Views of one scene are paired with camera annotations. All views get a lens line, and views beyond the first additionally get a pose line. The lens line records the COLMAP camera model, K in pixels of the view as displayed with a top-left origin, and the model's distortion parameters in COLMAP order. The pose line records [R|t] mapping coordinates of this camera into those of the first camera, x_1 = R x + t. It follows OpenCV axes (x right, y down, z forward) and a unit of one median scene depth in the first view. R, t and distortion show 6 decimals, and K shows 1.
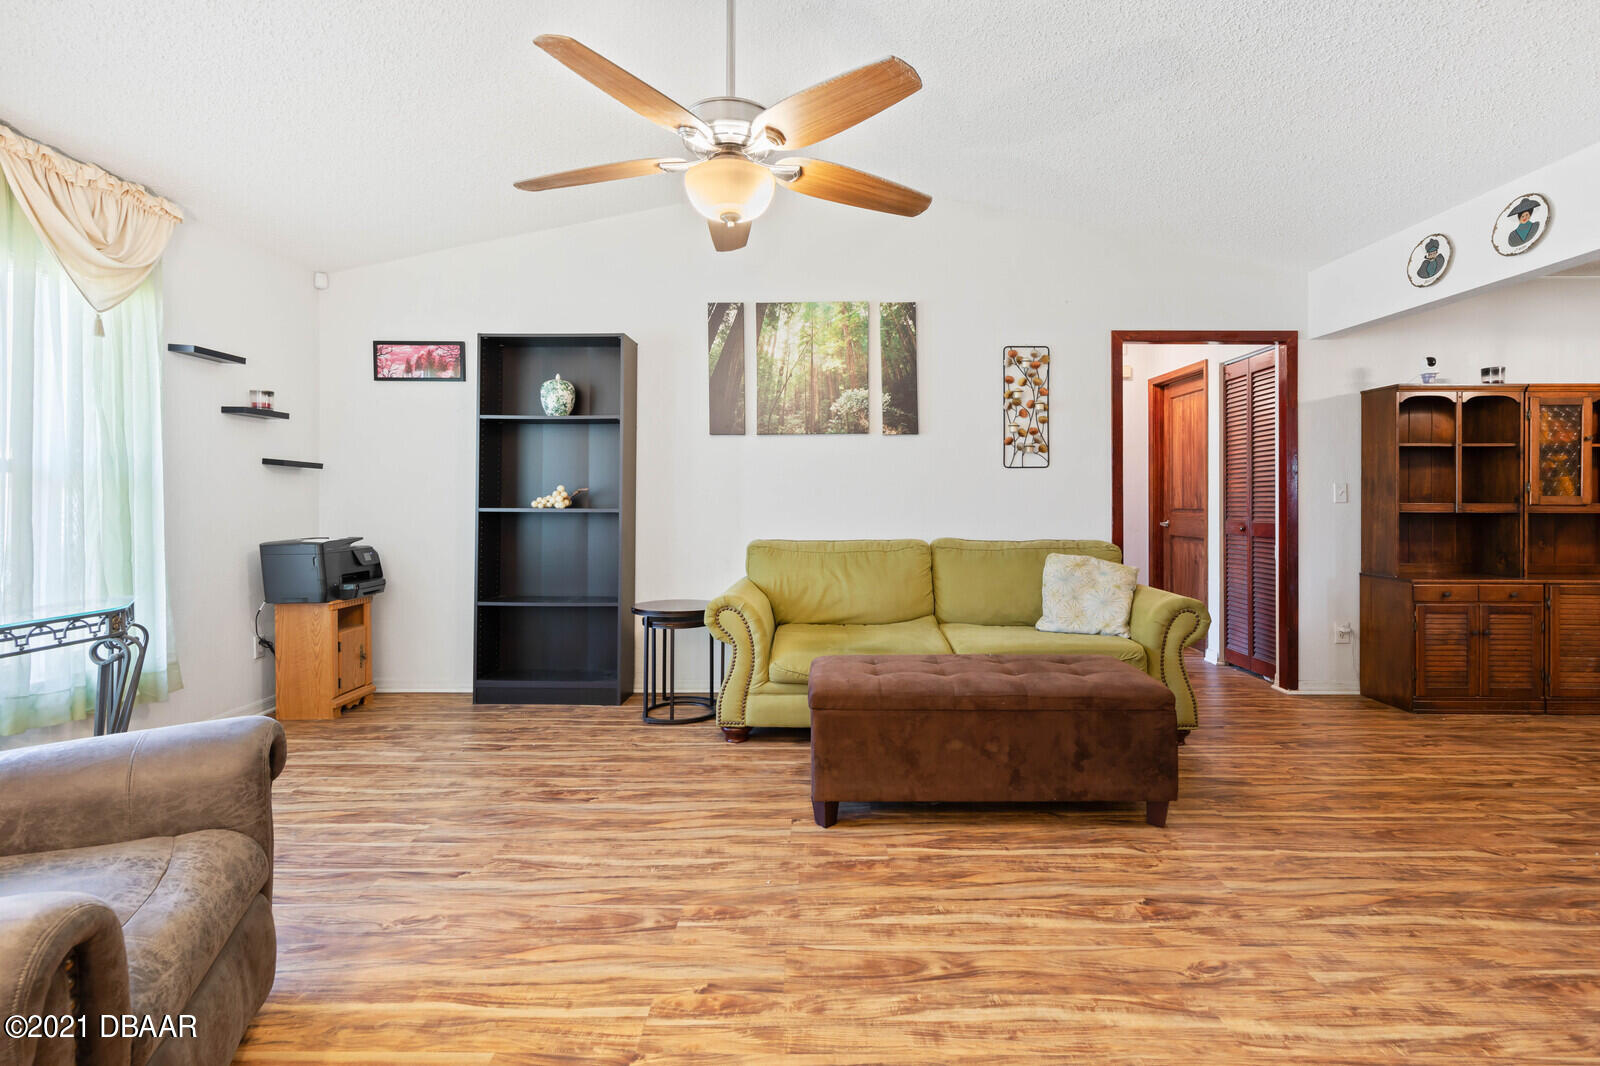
lens RADIAL K [[757.0, 0, 805.7], [0, 757.0, 500.0], [0, 0, 1]] dist [0.000489, -0.000285]
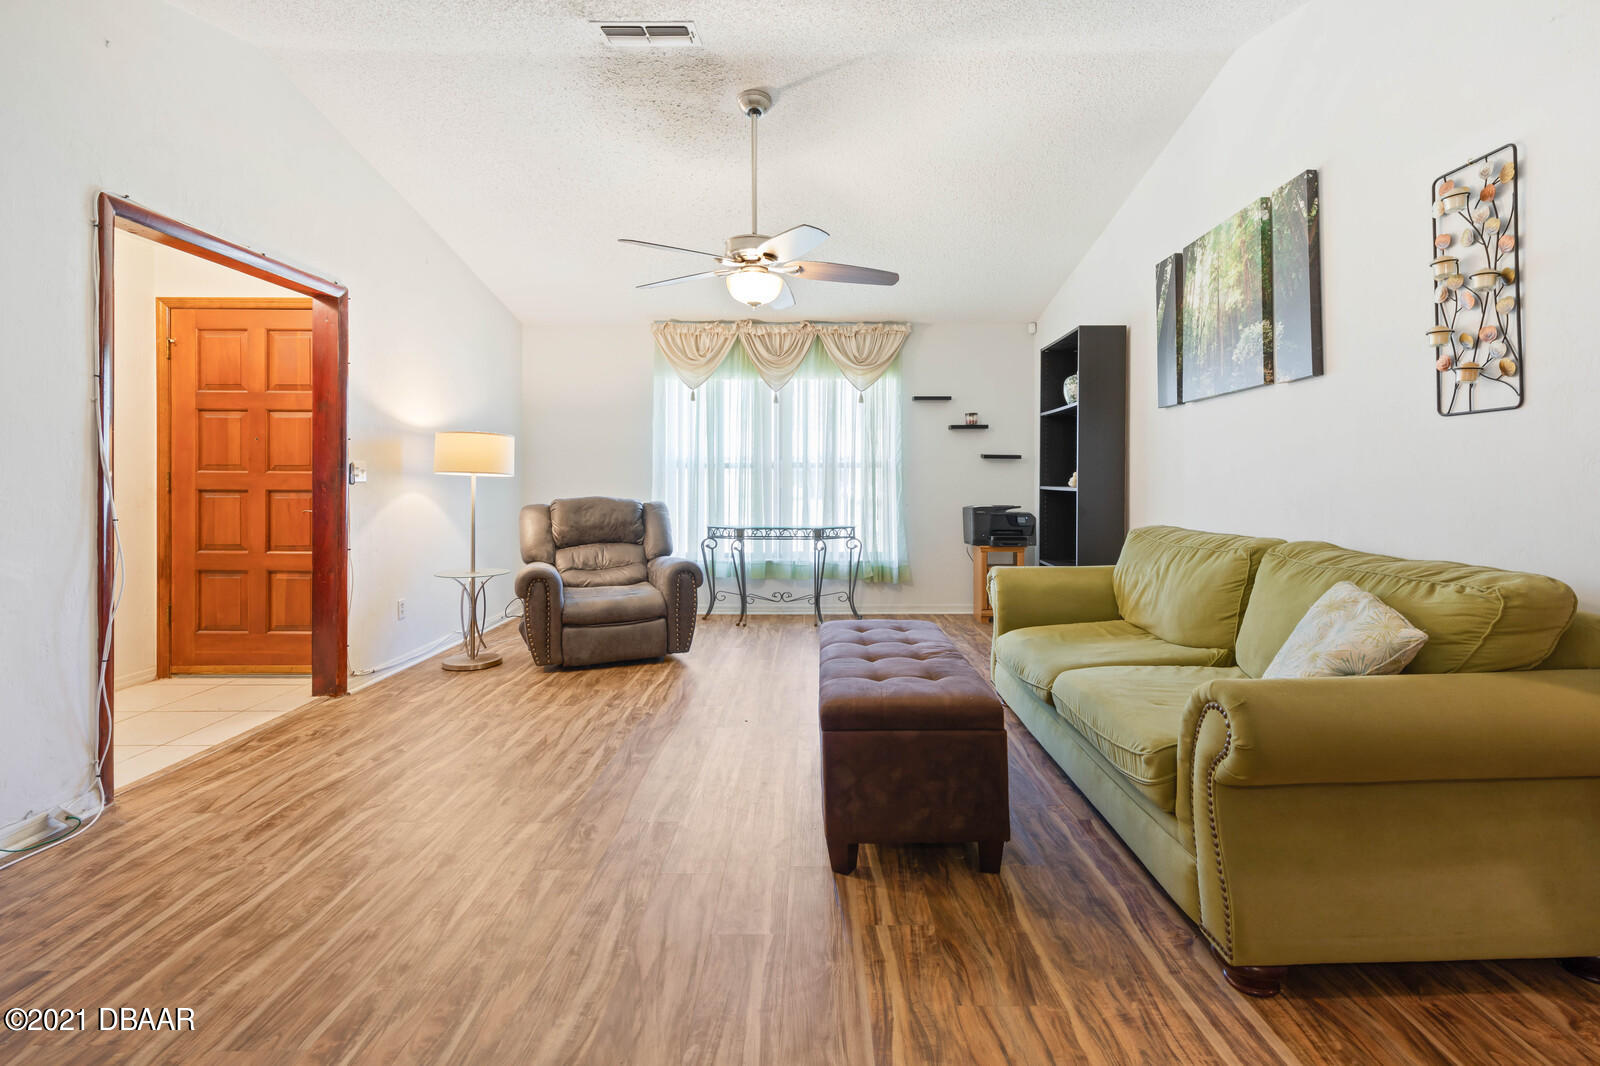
lens RADIAL K [[712.1, 0, 802.4], [0, 712.1, 486.2], [0, 0, 1]] dist [-0.001265, -0.000490]
pose [[0.013390, 0.007834, -0.999880, 0.764991], [0.003579, 0.999963, 0.007883, -0.000319], [0.999904, -0.003685, 0.013362, 0.582172]]
